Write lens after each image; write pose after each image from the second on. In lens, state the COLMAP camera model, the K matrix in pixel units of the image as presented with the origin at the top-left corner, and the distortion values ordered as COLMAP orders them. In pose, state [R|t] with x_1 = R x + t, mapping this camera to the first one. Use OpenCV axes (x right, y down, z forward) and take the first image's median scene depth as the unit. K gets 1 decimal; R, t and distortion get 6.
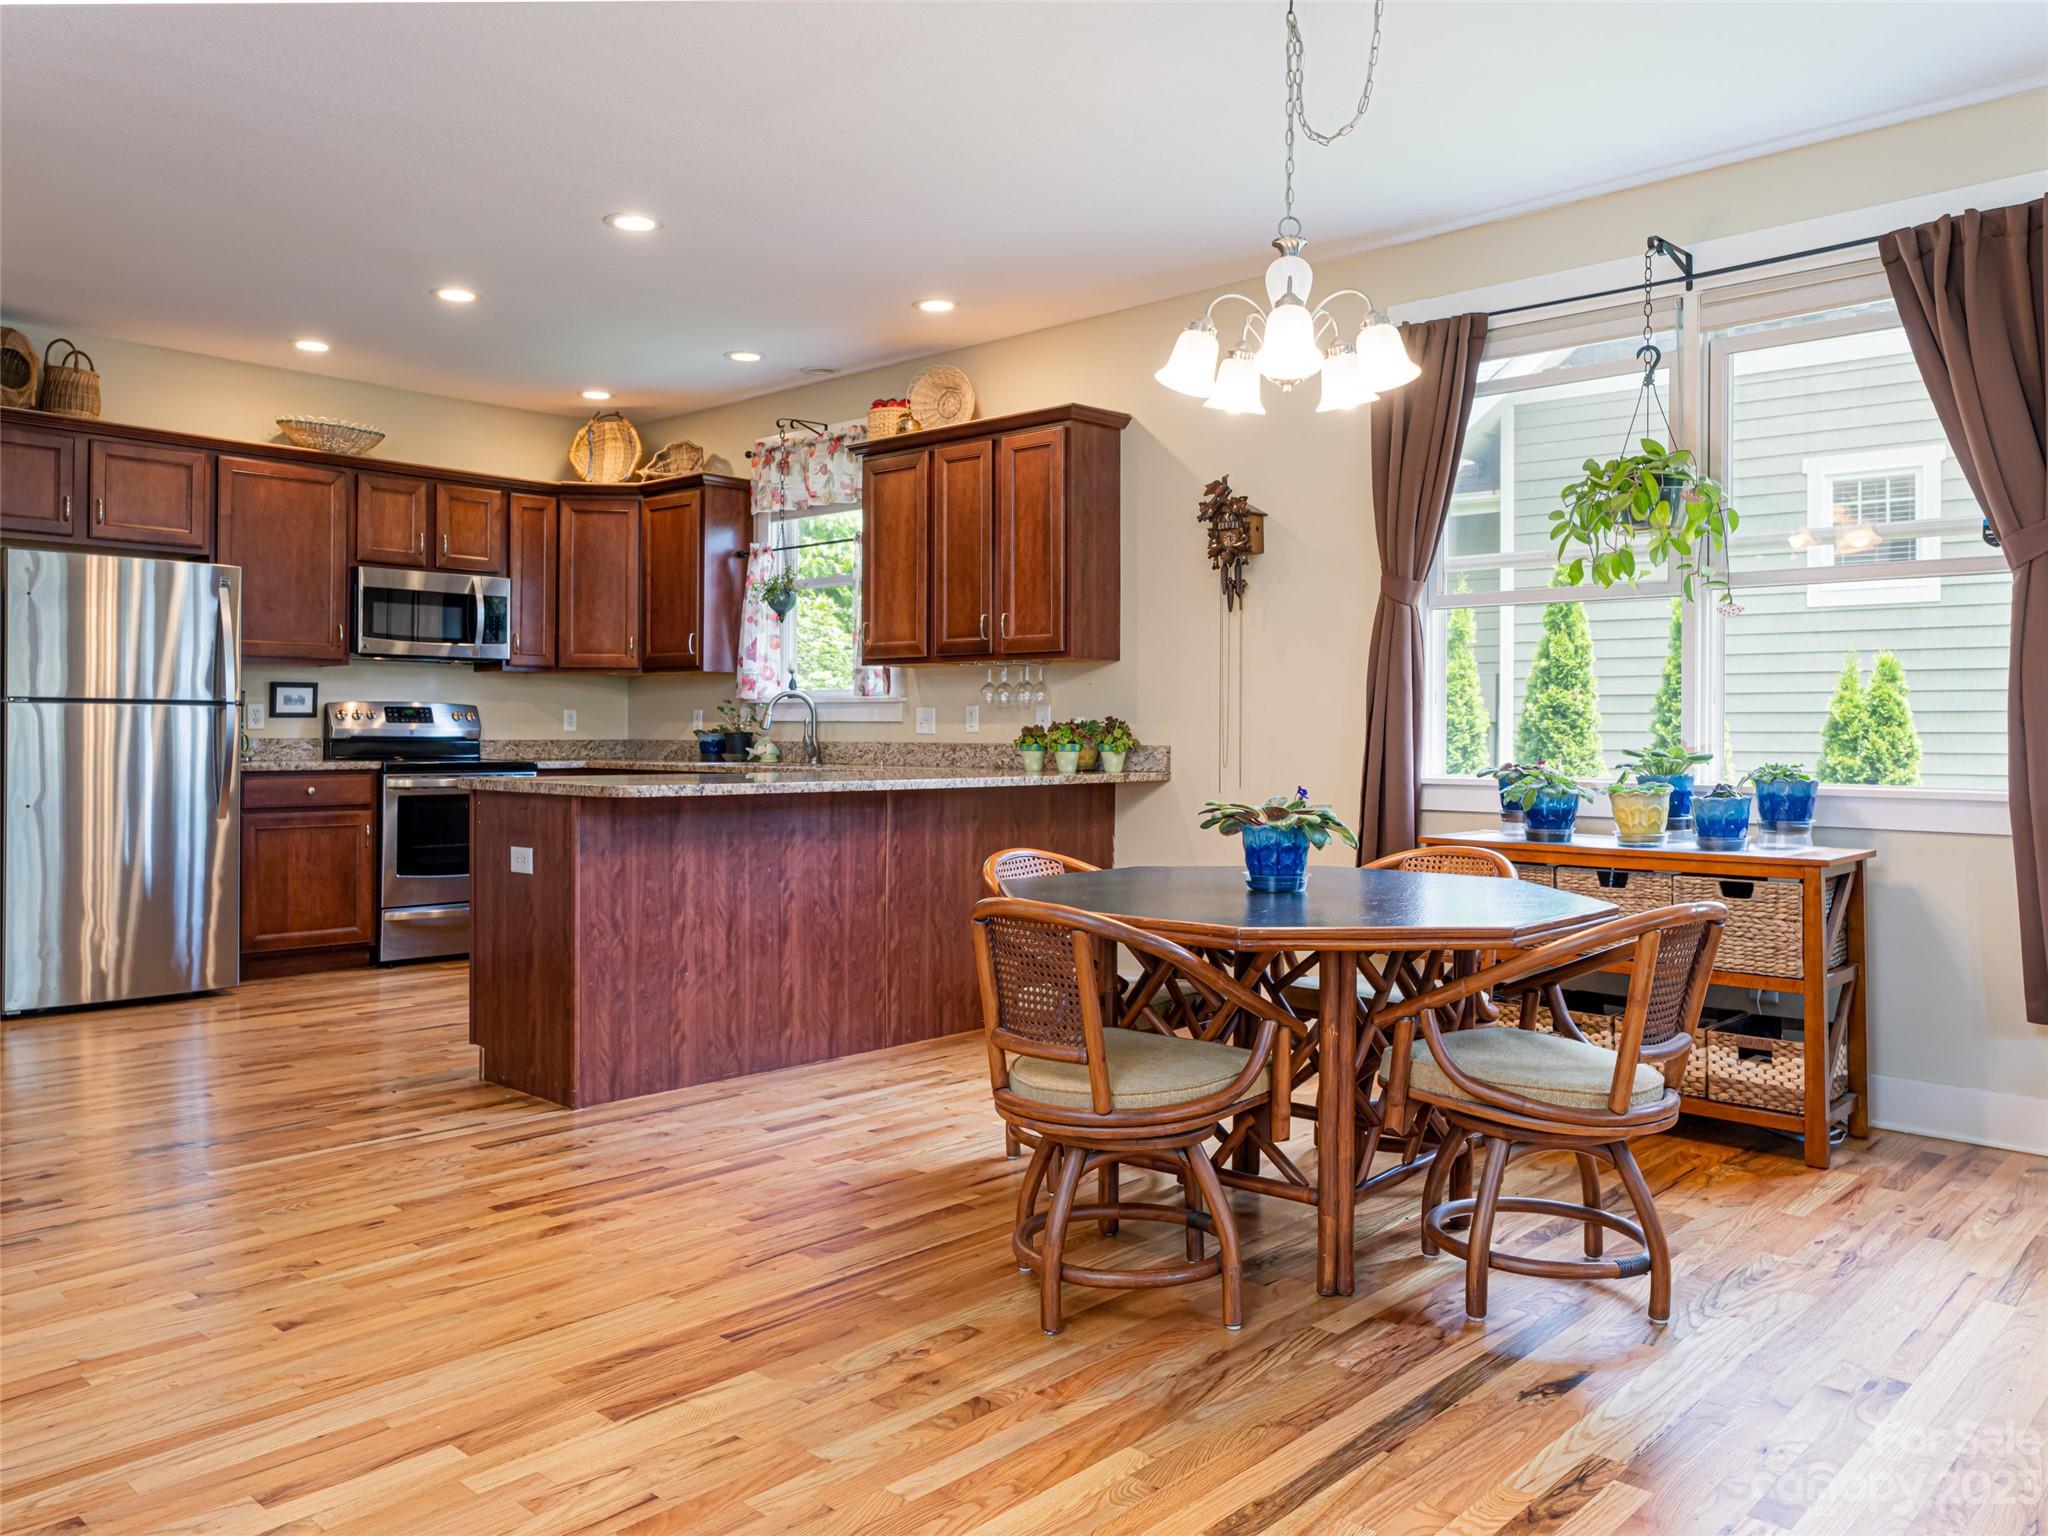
lens RADIAL K [[1554.8, 0, 1019.1], [0, 1554.8, 720.9], [0, 0, 1]] dist [-0.000387, 0.000148]
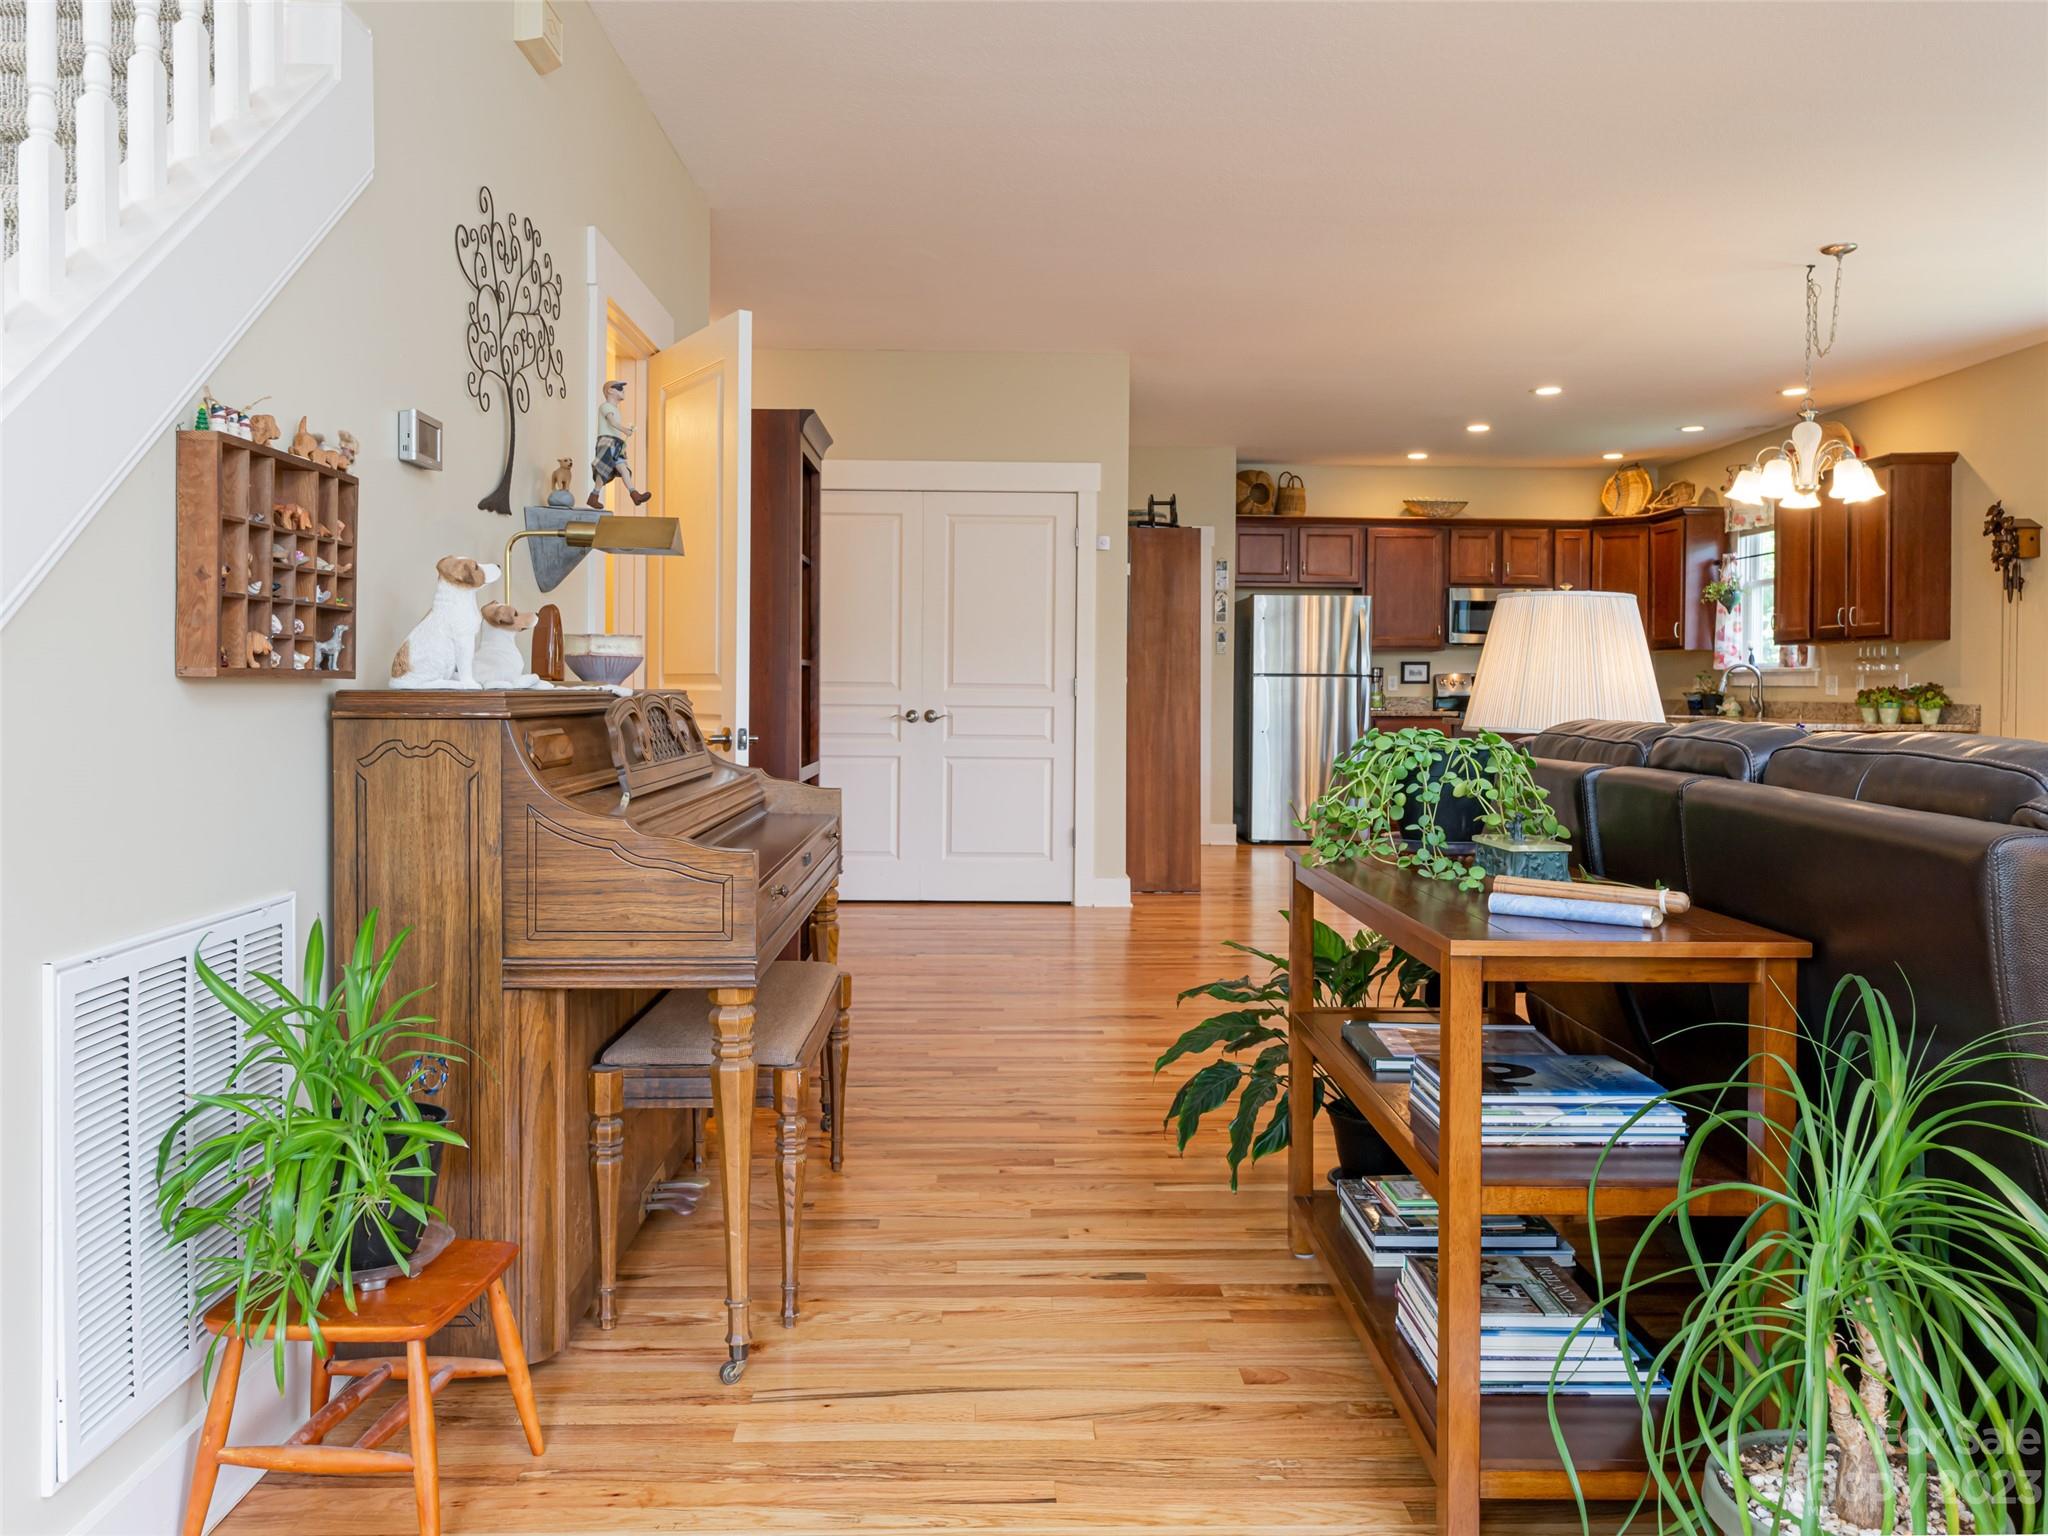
lens RADIAL K [[1572.9, 0, 982.5], [0, 1572.9, 708.0], [0, 0, 1]] dist [-0.001753, 0.004619]
pose [[0.688445, 0.008887, -0.725234, 0.431611], [0.002326, 0.999893, 0.014461, -0.001949], [0.725285, -0.011642, 0.688350, -0.471072]]
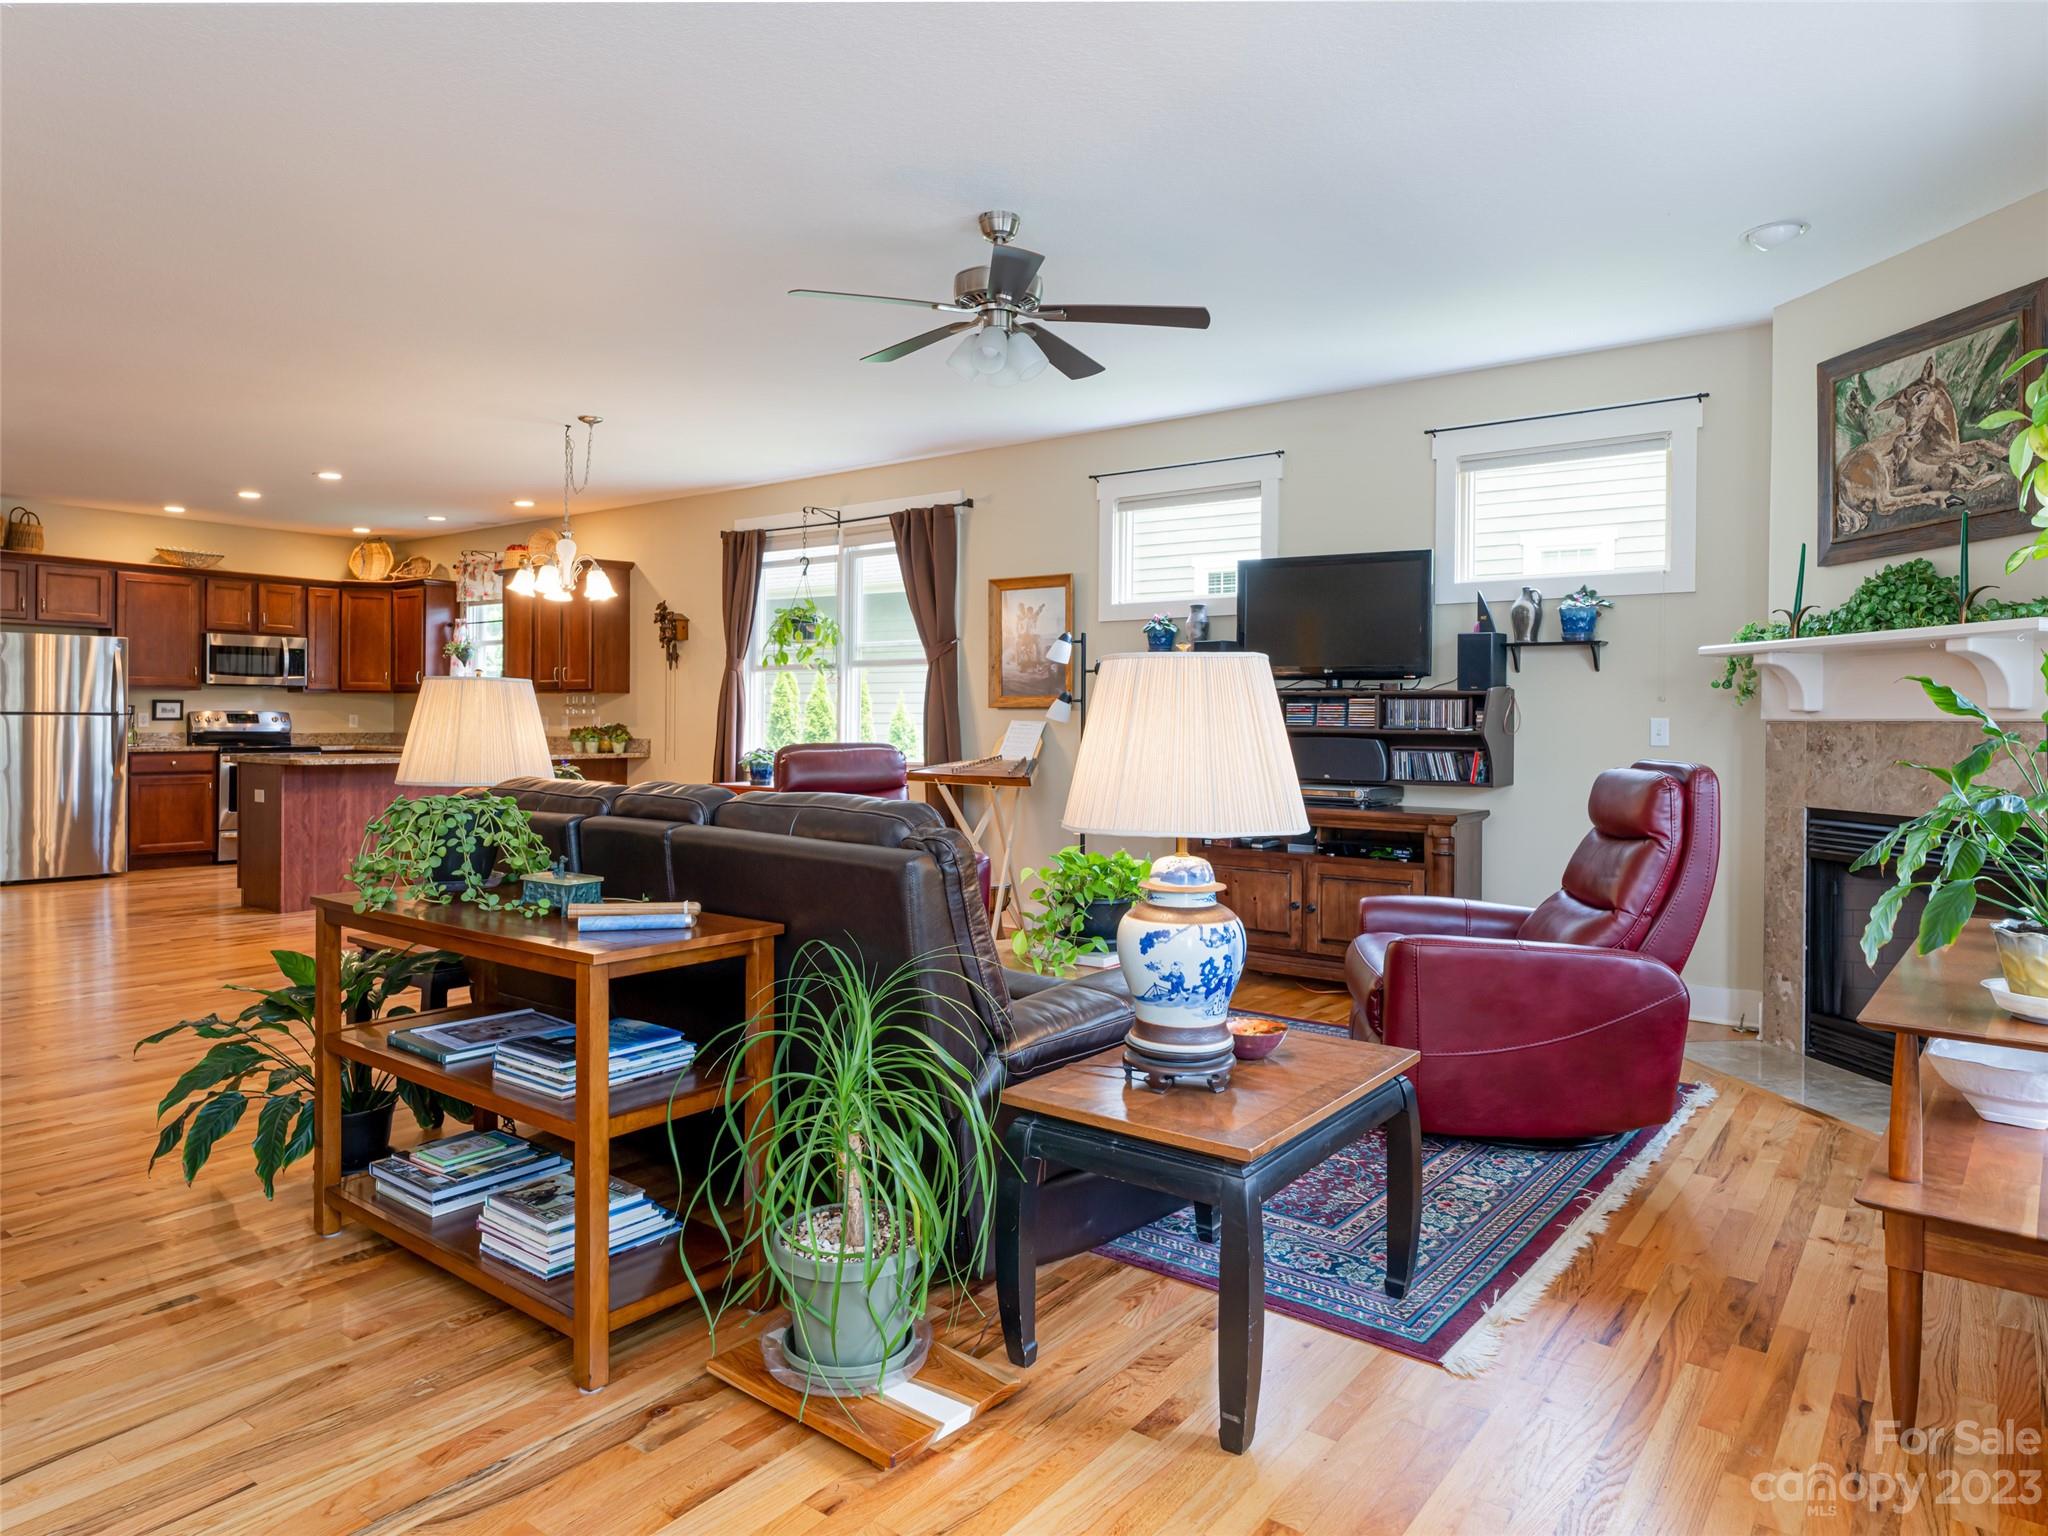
lens RADIAL K [[1304.5, 0, 1038.6], [0, 1304.5, 719.3], [0, 0, 1]] dist [0.005237, -0.001281]
pose [[0.994672, 0.002527, 0.103056, 0.363672], [-0.003469, 0.999954, 0.008965, -0.021291], [-0.103029, -0.009275, 0.994635, -0.569166]]
